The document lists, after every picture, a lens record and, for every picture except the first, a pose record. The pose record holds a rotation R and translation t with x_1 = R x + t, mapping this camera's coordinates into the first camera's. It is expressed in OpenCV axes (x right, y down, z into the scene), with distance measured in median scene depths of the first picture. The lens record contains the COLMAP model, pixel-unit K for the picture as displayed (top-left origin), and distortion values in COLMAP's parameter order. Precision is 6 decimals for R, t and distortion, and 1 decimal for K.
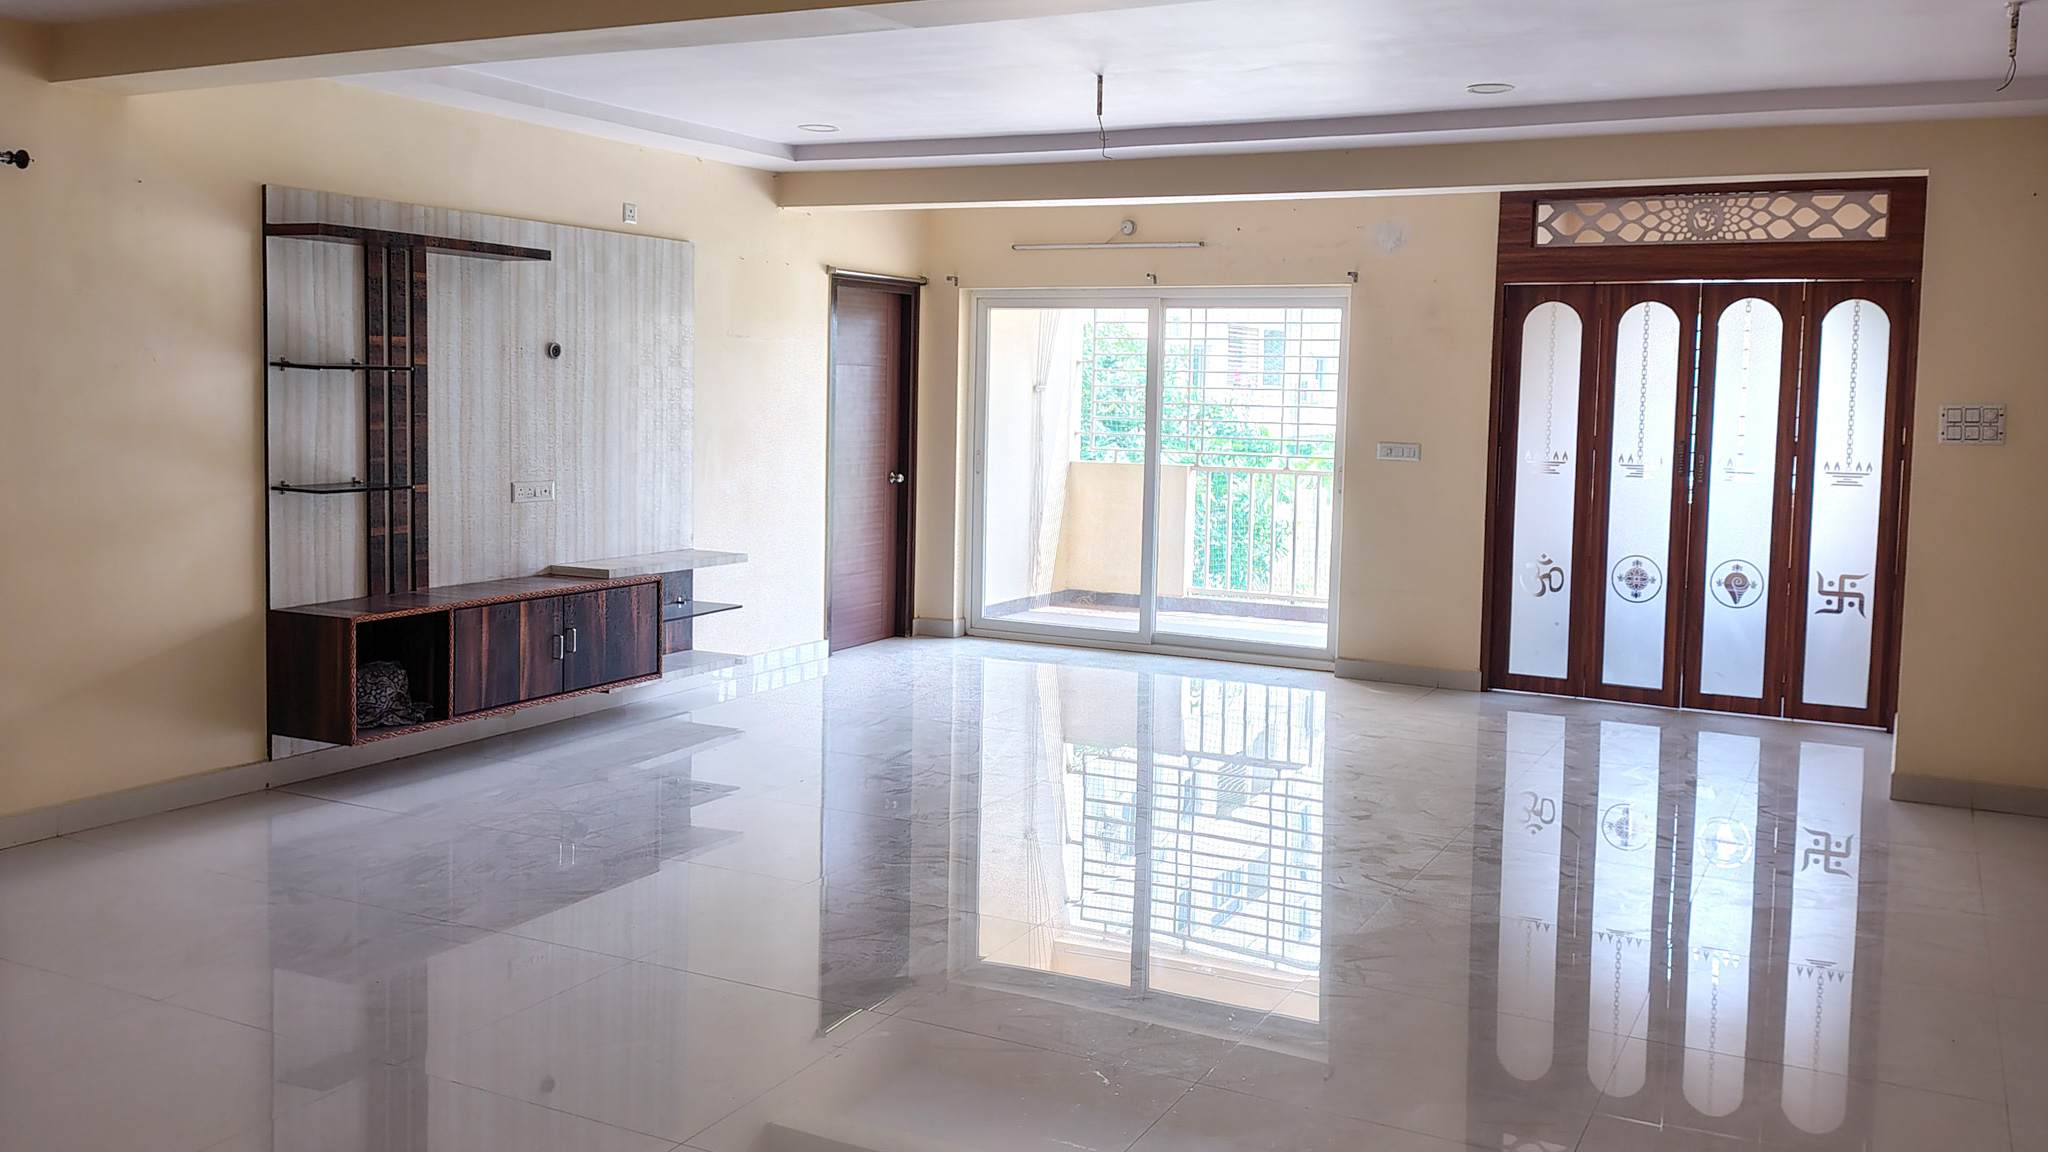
lens RADIAL K [[1699.4, 0, 1006.3], [0, 1699.4, 535.5], [0, 0, 1]] dist [0.140841, -0.279955]
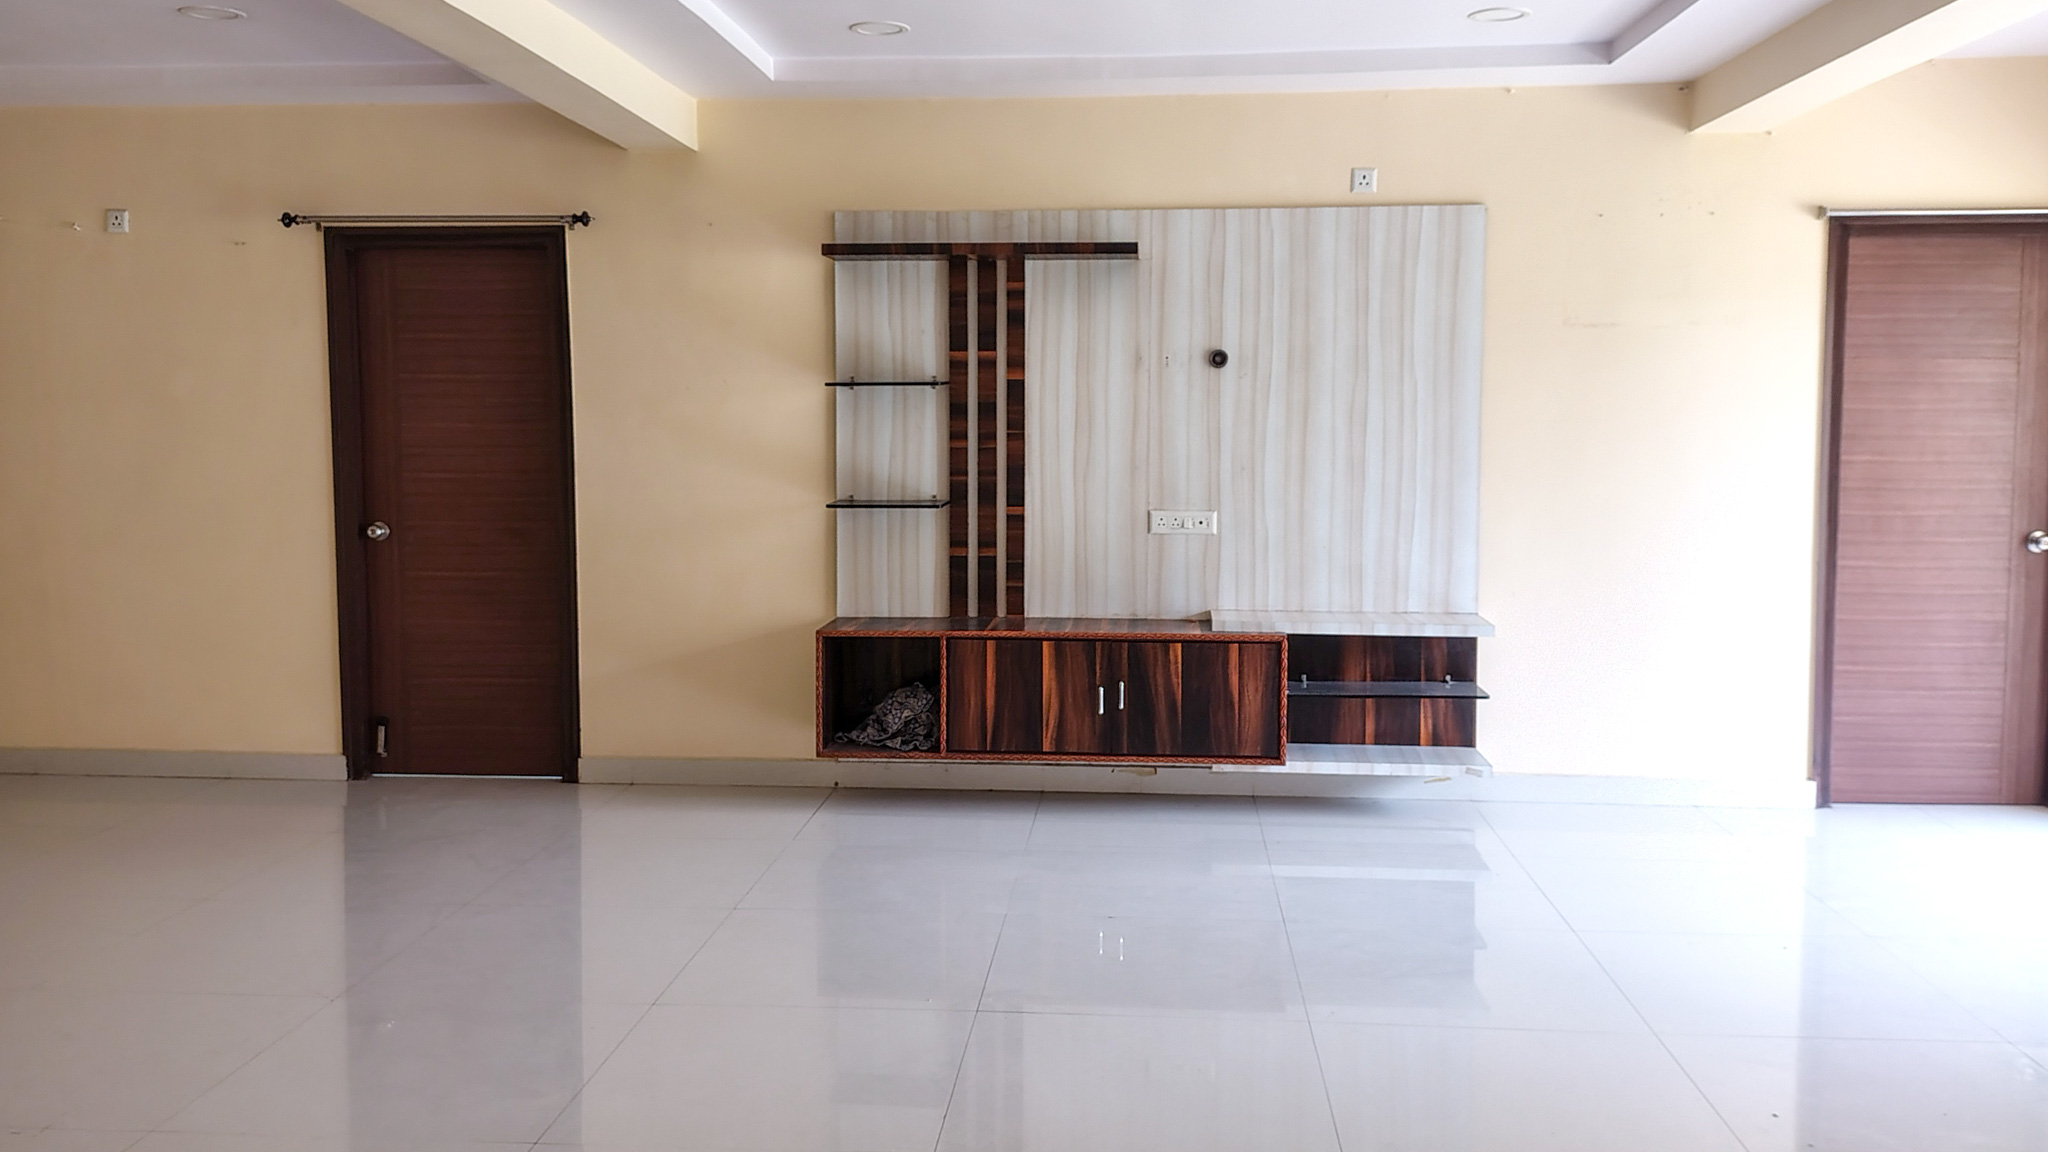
lens RADIAL K [[1699.4, 0, 1006.3], [0, 1699.4, 535.5], [0, 0, 1]] dist [0.140841, -0.279955]
pose [[0.403343, 0.044684, -0.913957, 0.549113], [-0.073290, 0.997176, 0.016409, -0.030532], [0.912109, 0.060366, 0.405479, 0.660030]]
